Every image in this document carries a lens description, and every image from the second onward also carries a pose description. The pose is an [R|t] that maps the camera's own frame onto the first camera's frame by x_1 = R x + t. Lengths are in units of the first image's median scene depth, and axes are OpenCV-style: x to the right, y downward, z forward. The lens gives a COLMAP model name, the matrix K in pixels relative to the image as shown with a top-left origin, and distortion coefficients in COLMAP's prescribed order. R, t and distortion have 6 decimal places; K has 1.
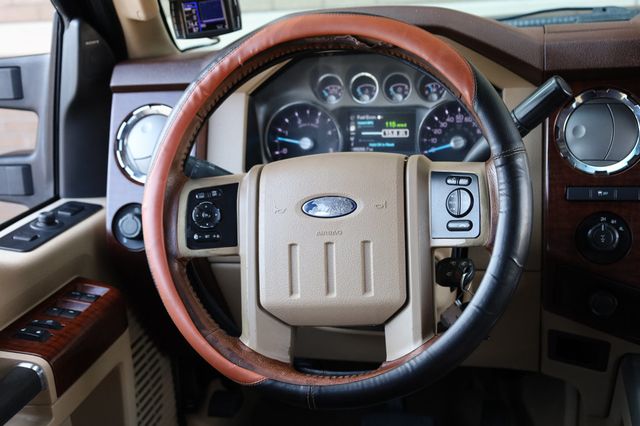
lens RADIAL K [[871.8, 0, 318.7], [0, 871.8, 201.0], [0, 0, 1]] dist [-0.018752, 0.000000]
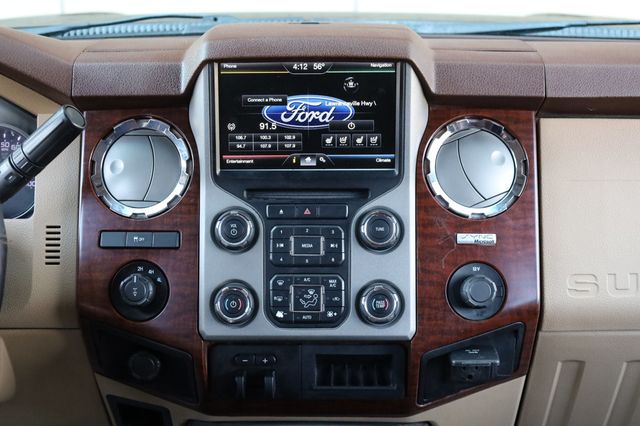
lens RADIAL K [[1068.1, 0, 318.1], [0, 1068.1, 217.0], [0, 0, 1]] dist [0.023713, 0.000000]
pose [[0.976369, 0.000470, 0.216108, 0.232905], [-0.000422, 1.000000, -0.000268, -0.026704], [-0.216108, 0.000170, 0.976369, -0.071511]]
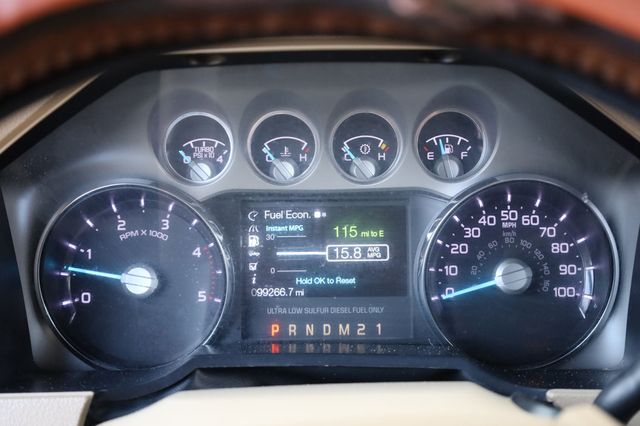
lens RADIAL K [[871.8, 0, 320.9], [0, 871.8, 216.0], [0, 0, 1]] dist [-0.018752, 0.000000]
pose [[0.974364, -0.016554, 0.224368, -0.023367], [0.022986, 0.999395, -0.026084, -0.086117], [-0.223800, 0.030572, 0.974155, 0.602773]]
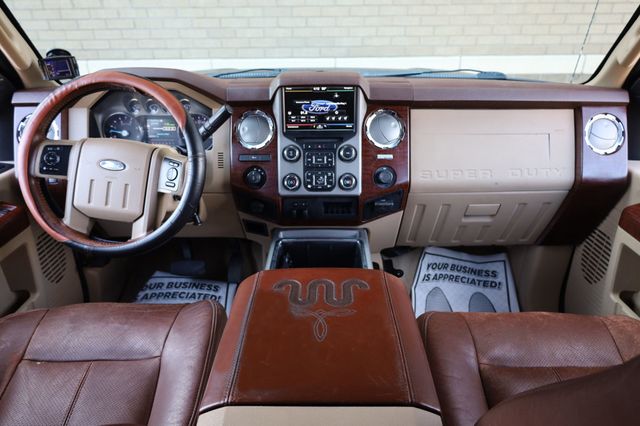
lens RADIAL K [[453.6, 0, 320.4], [0, 453.6, 212.1], [0, 0, 1]] dist [0.002177, -0.004309]
pose [[0.975459, -0.030174, 0.218103, 0.200898], [0.004246, 0.992959, 0.118386, -0.006461], [-0.220139, -0.114555, 0.968719, -0.161989]]
